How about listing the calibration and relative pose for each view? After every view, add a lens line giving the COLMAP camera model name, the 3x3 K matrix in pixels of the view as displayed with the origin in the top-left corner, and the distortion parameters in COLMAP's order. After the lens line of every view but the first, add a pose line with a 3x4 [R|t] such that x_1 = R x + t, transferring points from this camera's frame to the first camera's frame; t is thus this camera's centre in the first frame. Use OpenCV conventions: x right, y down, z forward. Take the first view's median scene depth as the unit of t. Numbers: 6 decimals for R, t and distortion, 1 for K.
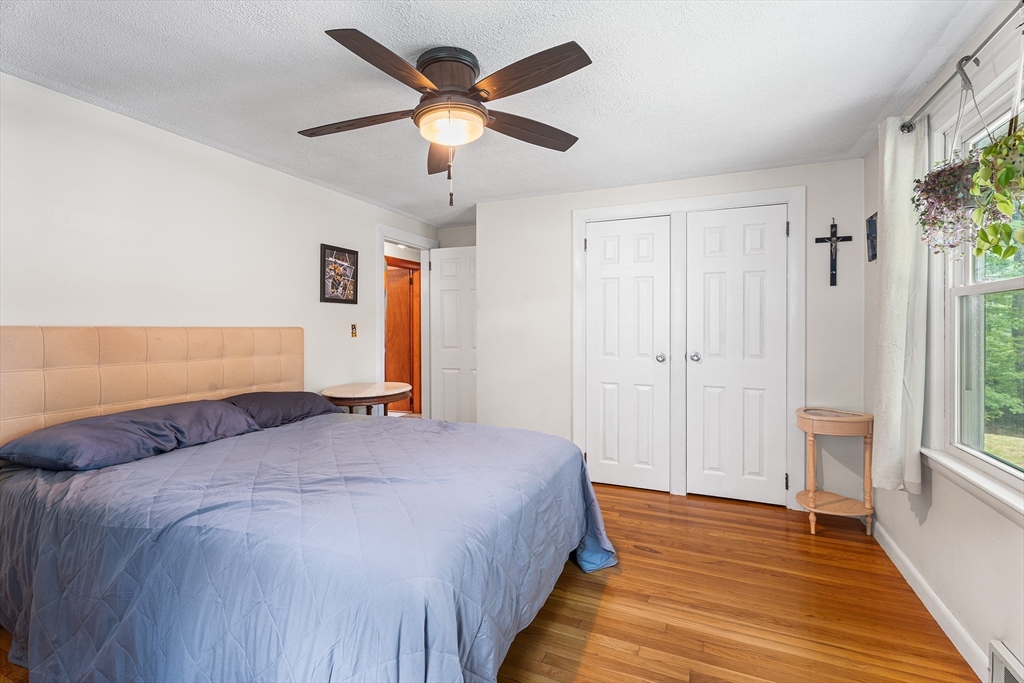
lens RADIAL K [[465.9, 0, 509.4], [0, 465.9, 333.9], [0, 0, 1]] dist [0.000854, 0.000168]
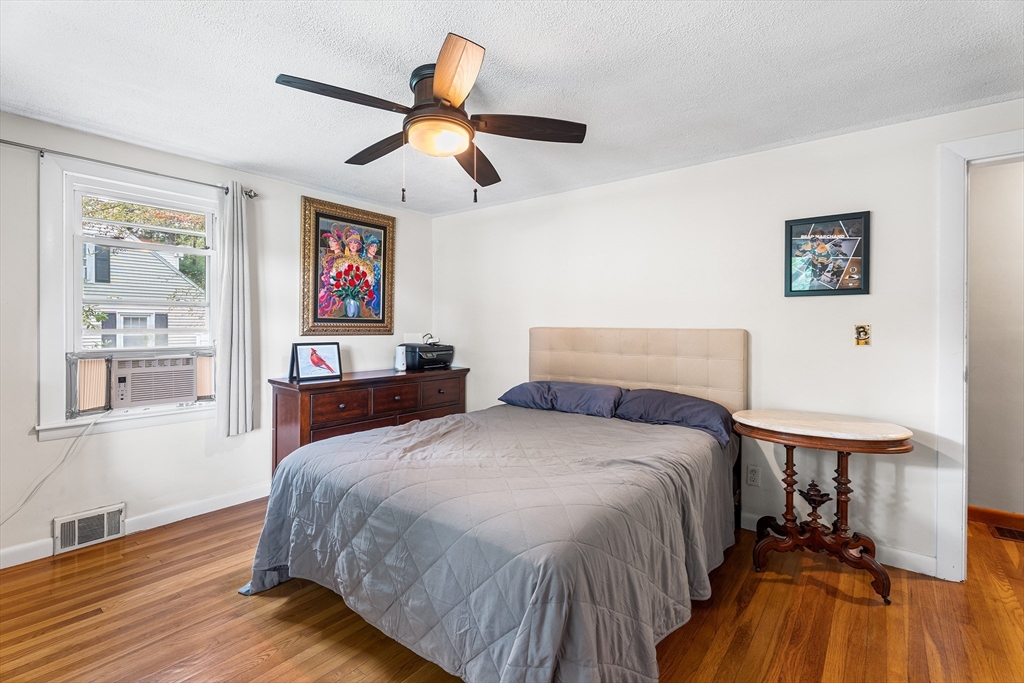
lens RADIAL K [[465.9, 0, 509.4], [0, 465.9, 333.9], [0, 0, 1]] dist [0.000854, 0.000168]
pose [[-0.248324, 0.010128, -0.968624, 0.447866], [-0.022403, 0.999618, 0.016196, -0.009015], [0.968418, 0.025721, -0.248002, 0.734286]]
